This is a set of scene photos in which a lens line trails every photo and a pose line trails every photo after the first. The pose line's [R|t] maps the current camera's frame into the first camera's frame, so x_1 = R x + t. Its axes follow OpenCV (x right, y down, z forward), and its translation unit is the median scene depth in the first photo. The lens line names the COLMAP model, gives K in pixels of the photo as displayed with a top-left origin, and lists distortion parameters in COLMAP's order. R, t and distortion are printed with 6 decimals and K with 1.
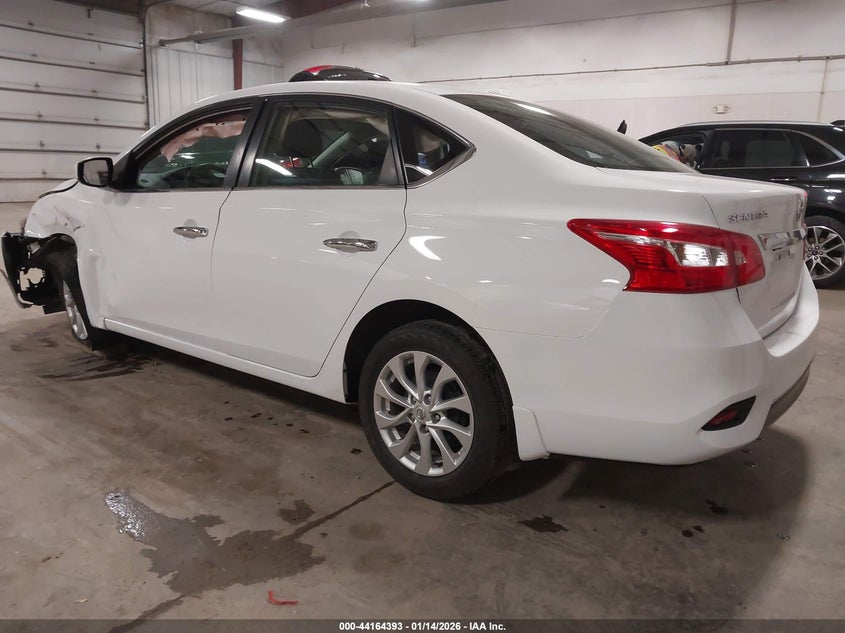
lens RADIAL K [[621.9, 0, 422.5], [0, 621.9, 316.5], [0, 0, 1]] dist [0.001762, -0.001133]
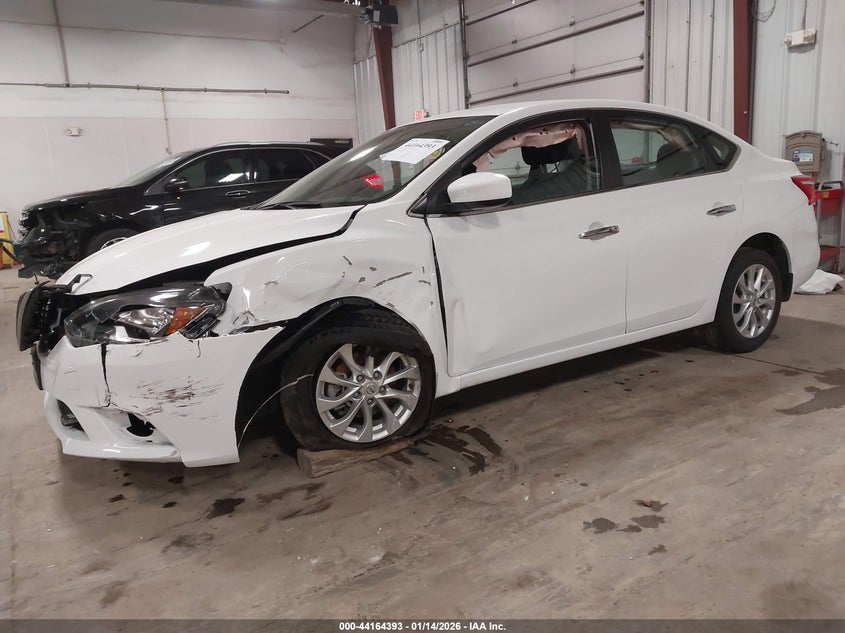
lens RADIAL K [[621.9, 0, 422.5], [0, 621.9, 316.5], [0, 0, 1]] dist [0.001762, -0.001133]
pose [[0.382114, -0.245247, 0.890979, -1.413490], [0.278925, 0.949784, 0.141811, -0.225945], [-0.881016, 0.194329, 0.431331, 0.801410]]
